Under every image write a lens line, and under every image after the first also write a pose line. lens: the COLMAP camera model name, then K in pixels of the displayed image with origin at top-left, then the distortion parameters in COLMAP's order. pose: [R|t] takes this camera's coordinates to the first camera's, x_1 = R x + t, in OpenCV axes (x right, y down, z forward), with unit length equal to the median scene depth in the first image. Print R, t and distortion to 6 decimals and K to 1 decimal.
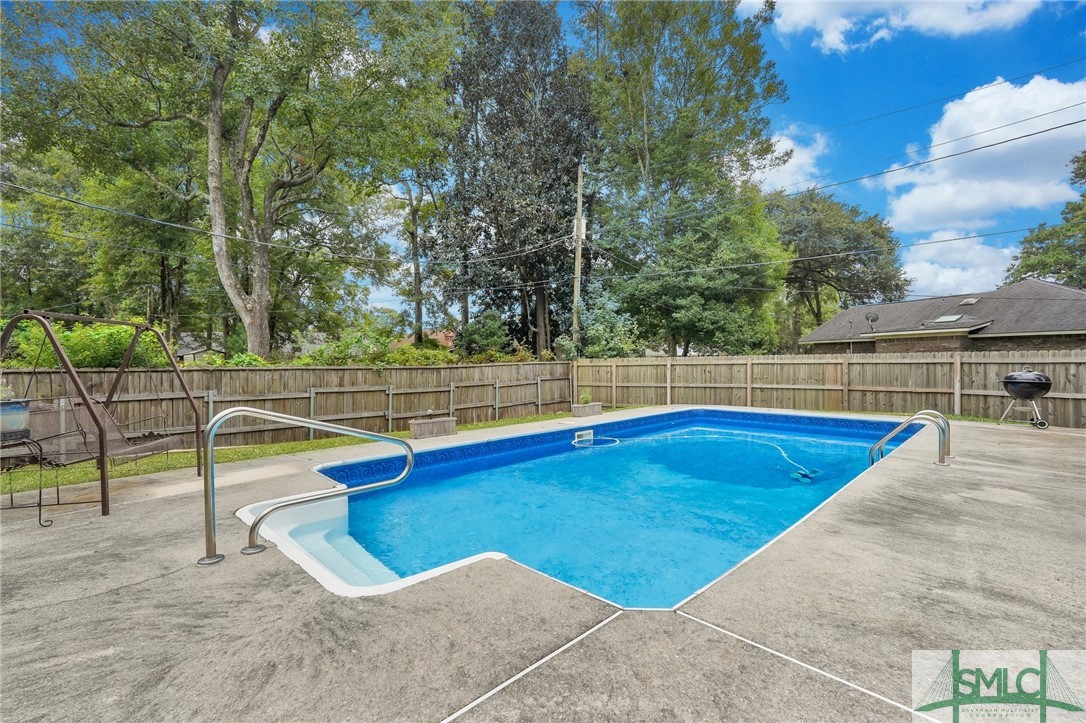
lens RADIAL K [[488.7, 0, 538.2], [0, 488.7, 361.1], [0, 0, 1]] dist [-0.011707, 0.005756]
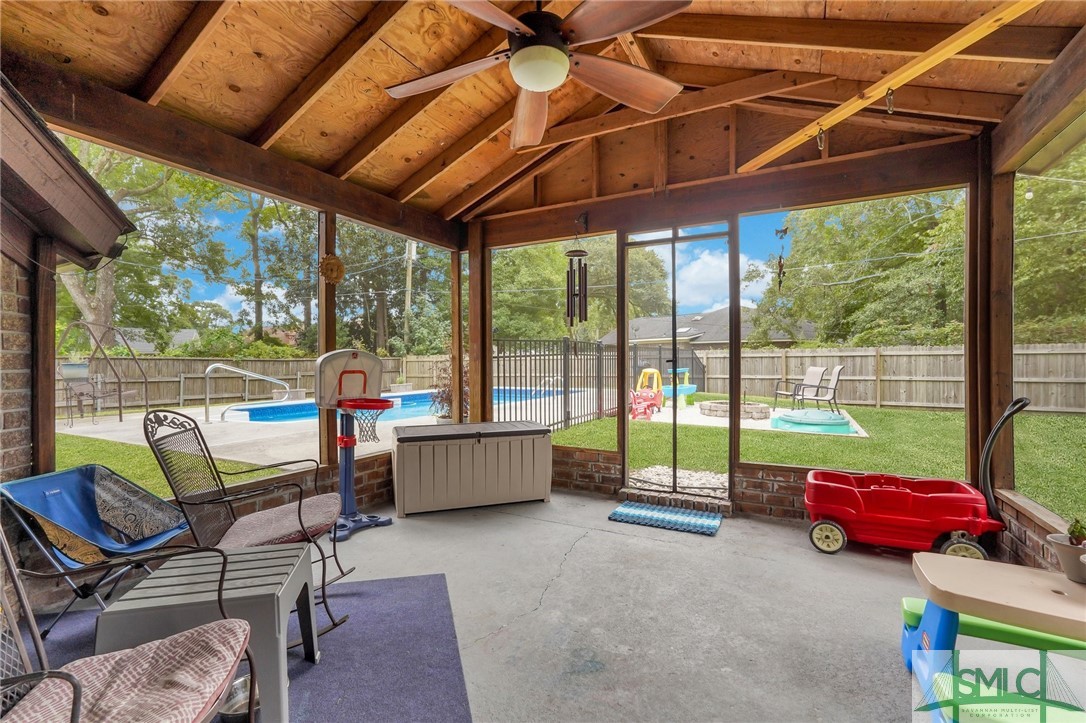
lens RADIAL K [[488.7, 0, 542.6], [0, 488.7, 359.8], [0, 0, 1]] dist [-0.011707, 0.005756]
pose [[0.953725, 0.005309, 0.300634, 0.024905], [-0.003398, 0.999971, -0.006879, 0.009224], [-0.300662, 0.005539, 0.953715, -0.207716]]
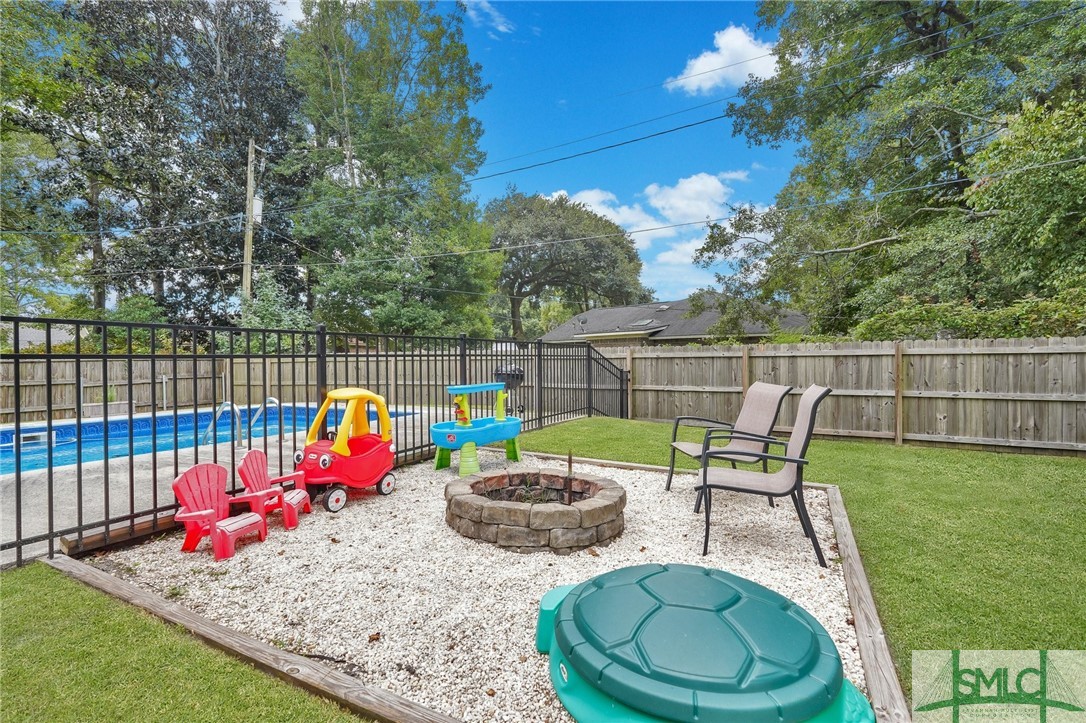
lens RADIAL K [[518.2, 0, 544.0], [0, 518.2, 360.8], [0, 0, 1]] dist [-0.005450, 0.001510]
pose [[0.946202, 0.003713, 0.323556, 0.218098], [-0.002496, 0.999988, -0.004175, 0.005188], [-0.323568, 0.003143, 0.946200, -0.045569]]
